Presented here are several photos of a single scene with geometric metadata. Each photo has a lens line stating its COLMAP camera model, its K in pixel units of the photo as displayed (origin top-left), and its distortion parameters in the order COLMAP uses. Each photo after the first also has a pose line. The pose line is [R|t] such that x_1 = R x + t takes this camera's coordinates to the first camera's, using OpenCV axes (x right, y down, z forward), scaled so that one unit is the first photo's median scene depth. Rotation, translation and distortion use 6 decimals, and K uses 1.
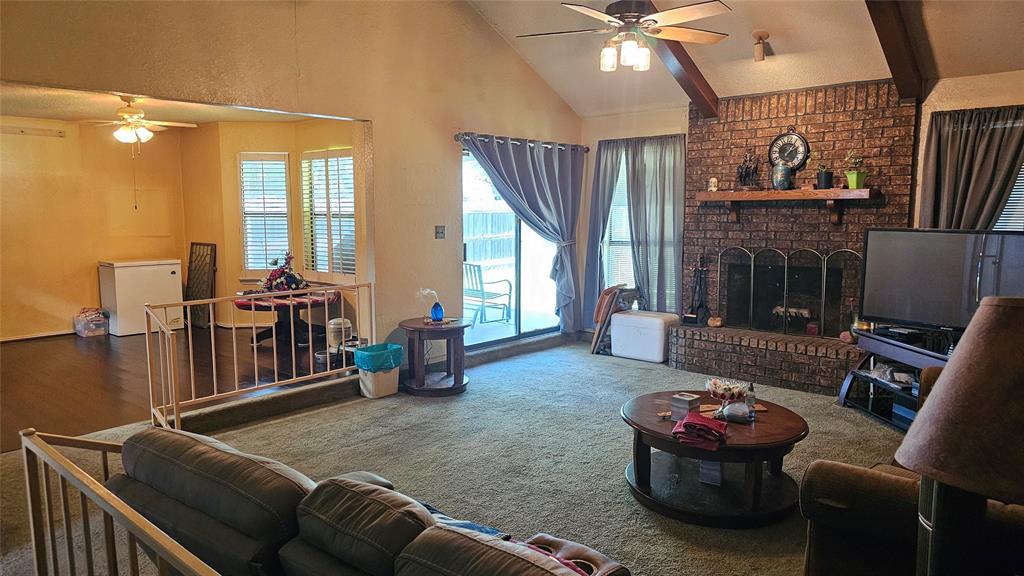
lens RADIAL K [[677.7, 0, 517.7], [0, 677.7, 285.5], [0, 0, 1]] dist [0.017753, -0.016390]
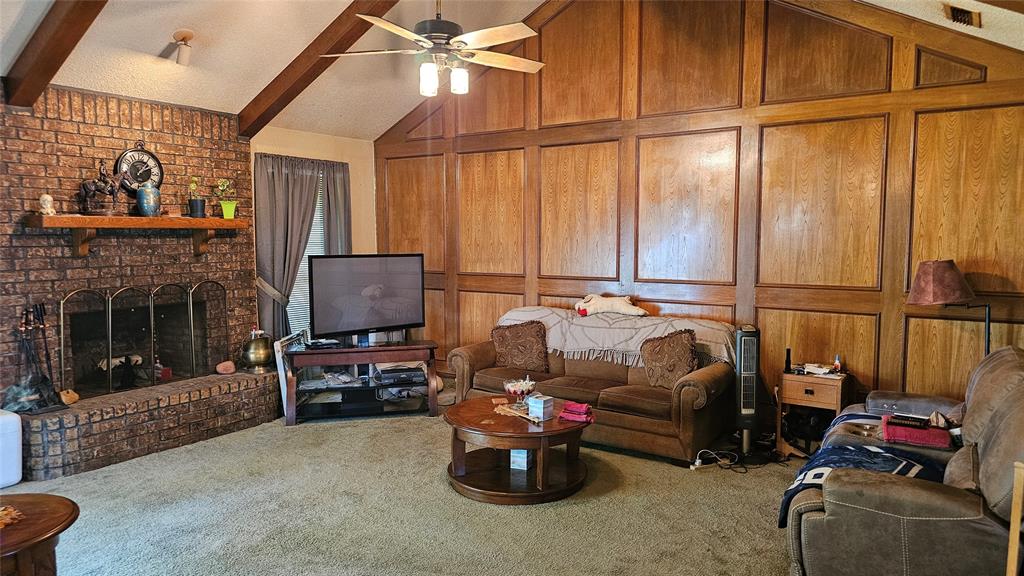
lens RADIAL K [[677.7, 0, 509.9], [0, 677.7, 288.9], [0, 0, 1]] dist [0.017753, -0.016390]
pose [[-0.136287, -0.076353, 0.987723, -0.607556], [0.113646, 0.989238, 0.092151, -0.092798], [-0.984129, 0.124810, -0.126143, 0.802400]]
